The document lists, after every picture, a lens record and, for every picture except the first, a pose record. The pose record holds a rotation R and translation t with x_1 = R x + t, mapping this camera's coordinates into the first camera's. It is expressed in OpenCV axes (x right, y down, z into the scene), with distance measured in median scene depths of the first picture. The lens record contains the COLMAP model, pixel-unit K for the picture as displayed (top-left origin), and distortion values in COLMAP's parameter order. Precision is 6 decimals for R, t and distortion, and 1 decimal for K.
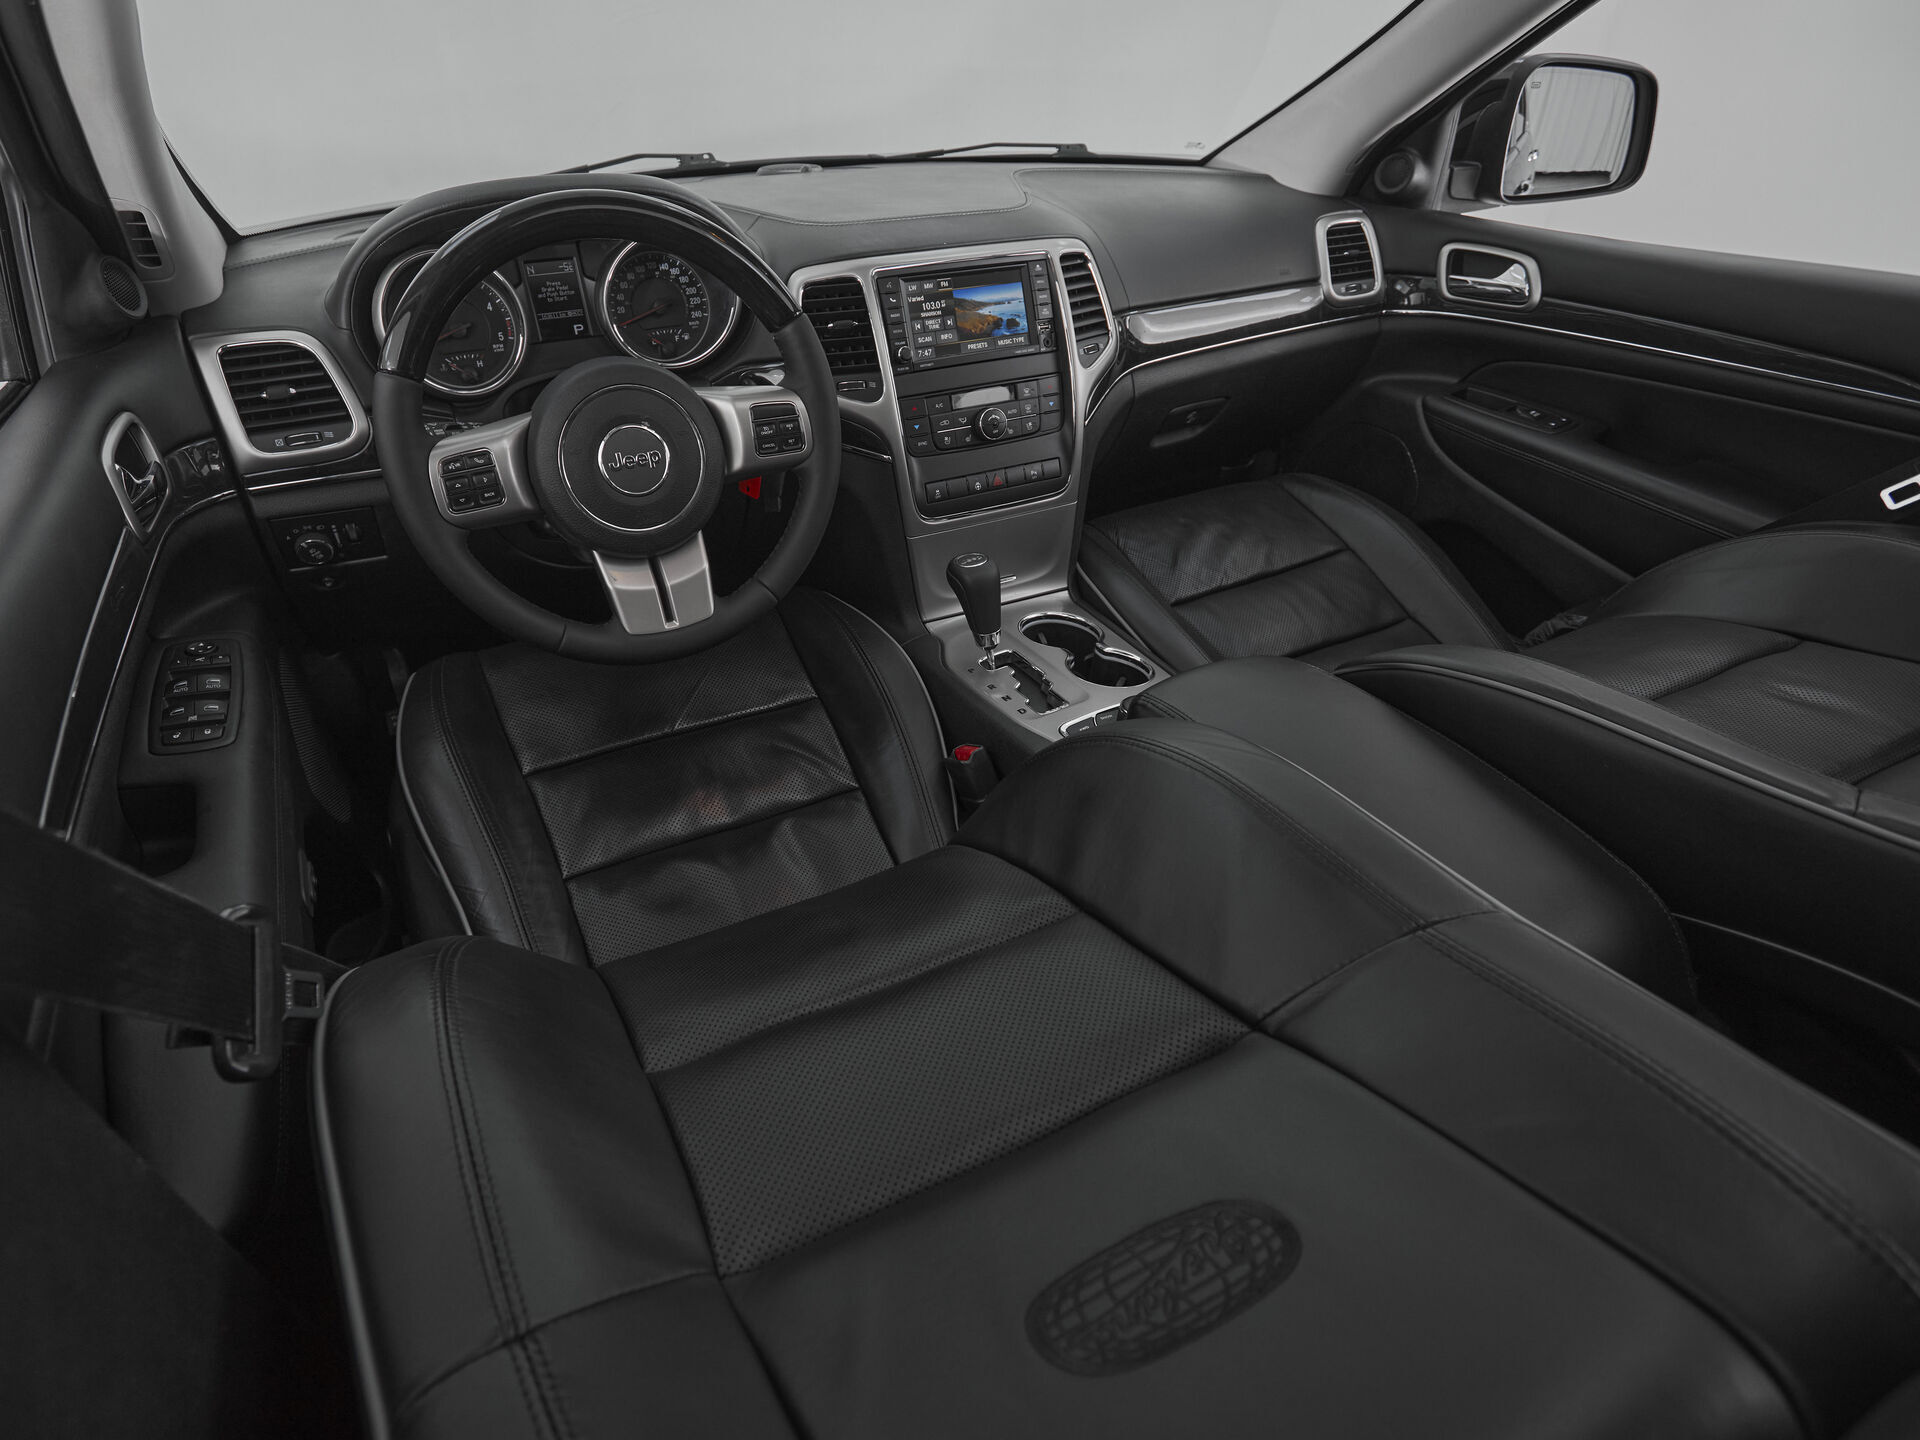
lens RADIAL K [[1031.8, 0, 900.9], [0, 1031.8, 724.4], [0, 0, 1]] dist [-0.001241, -0.000403]
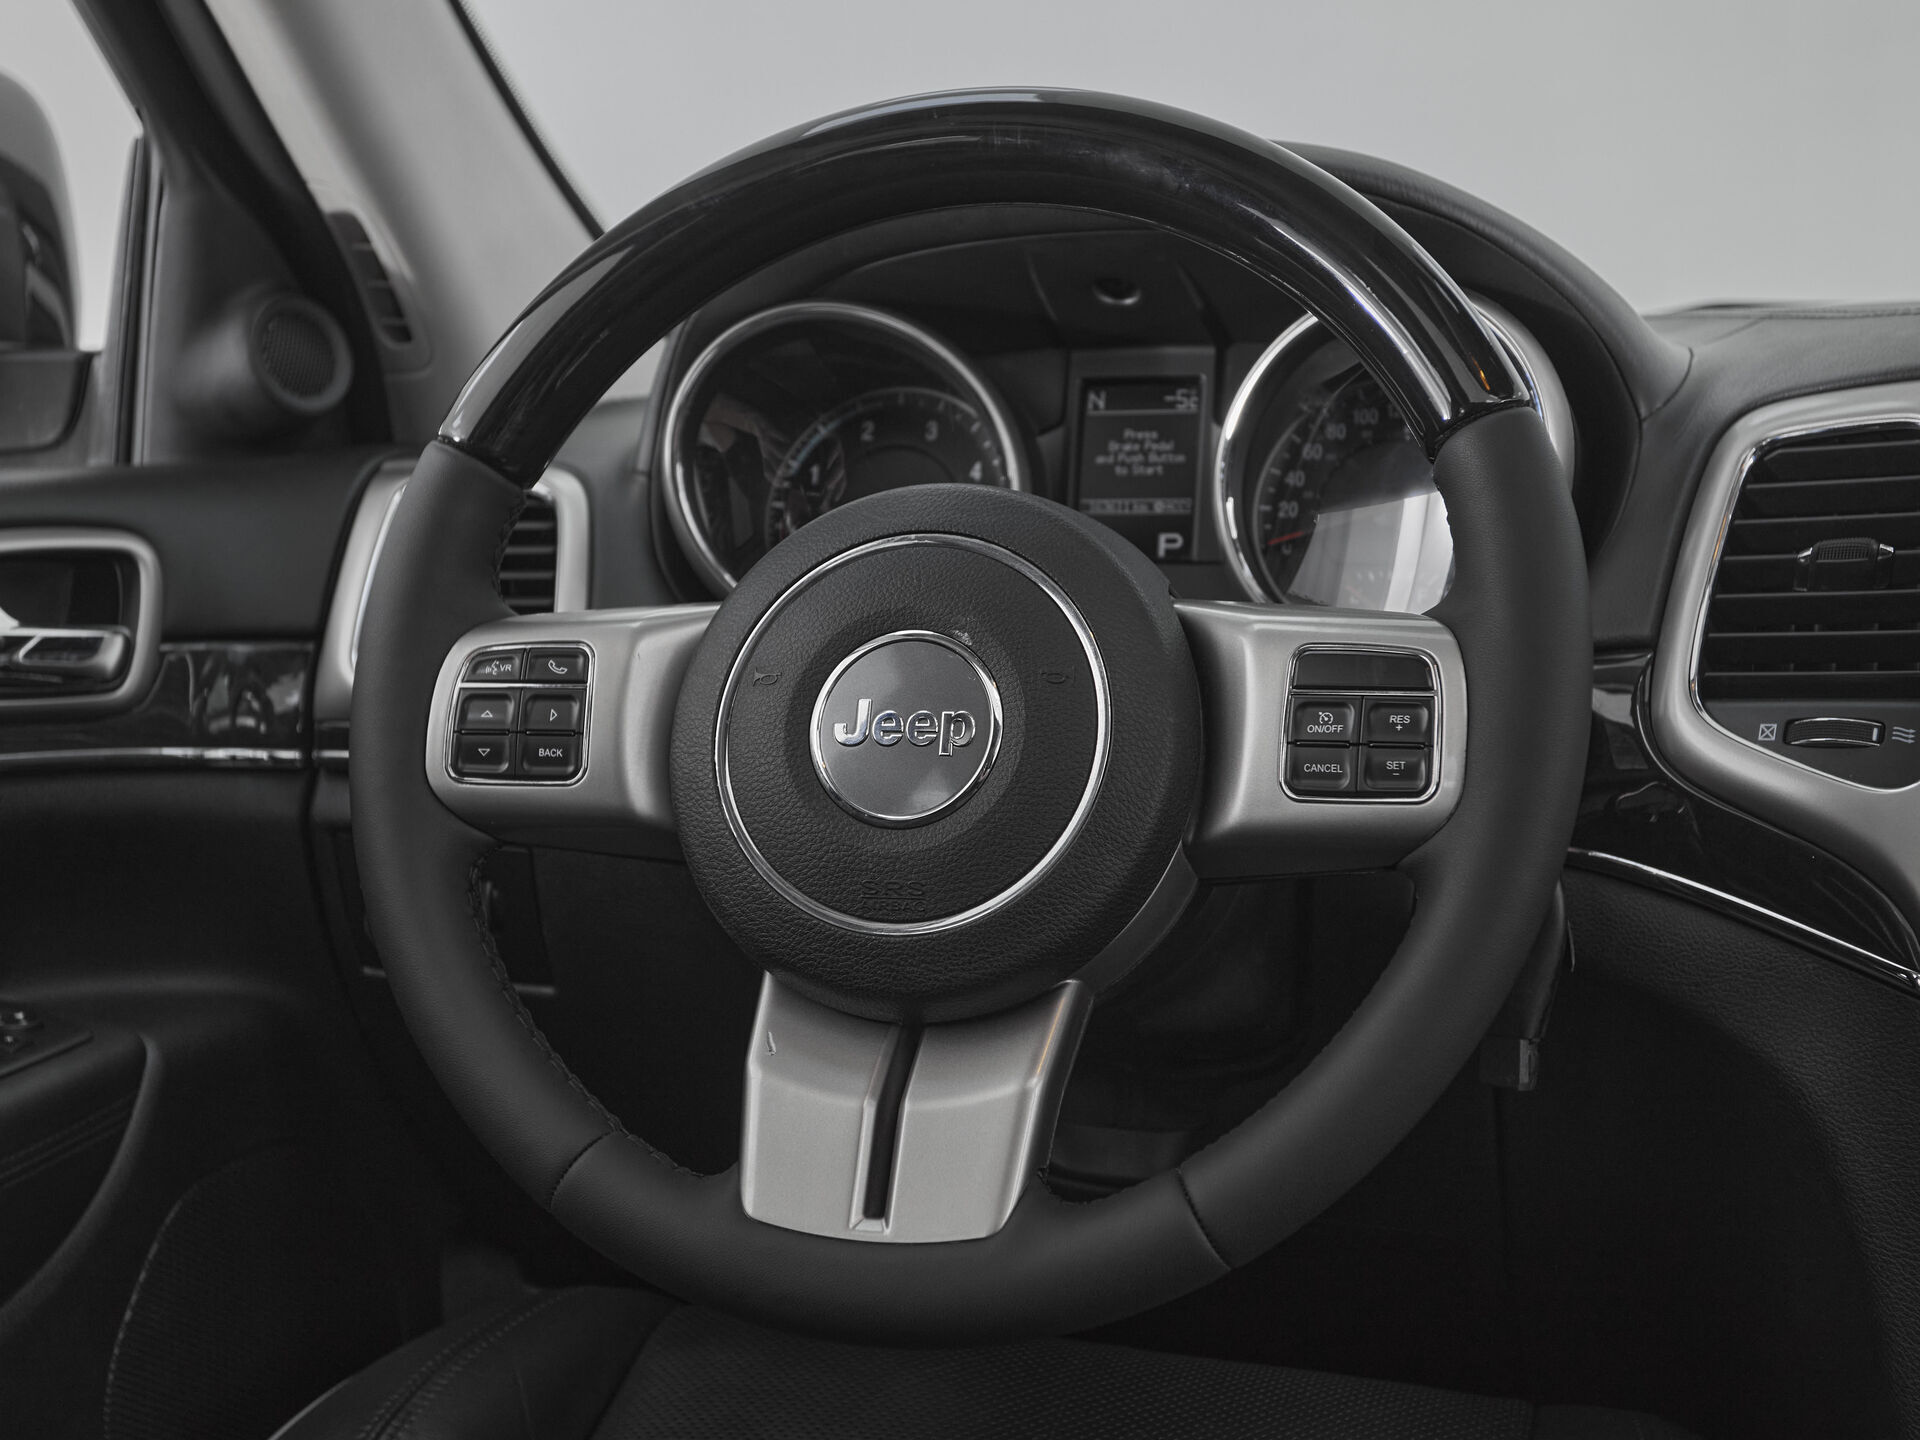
lens RADIAL K [[2623.8, 0, 929.1], [0, 2623.8, 716.4], [0, 0, 1]] dist [-0.001948, 0.297494]
pose [[0.721271, 0.066566, -0.689447, 0.283875], [-0.389840, 0.861765, -0.324631, 0.019755], [0.572532, 0.502921, 0.647516, 0.338800]]
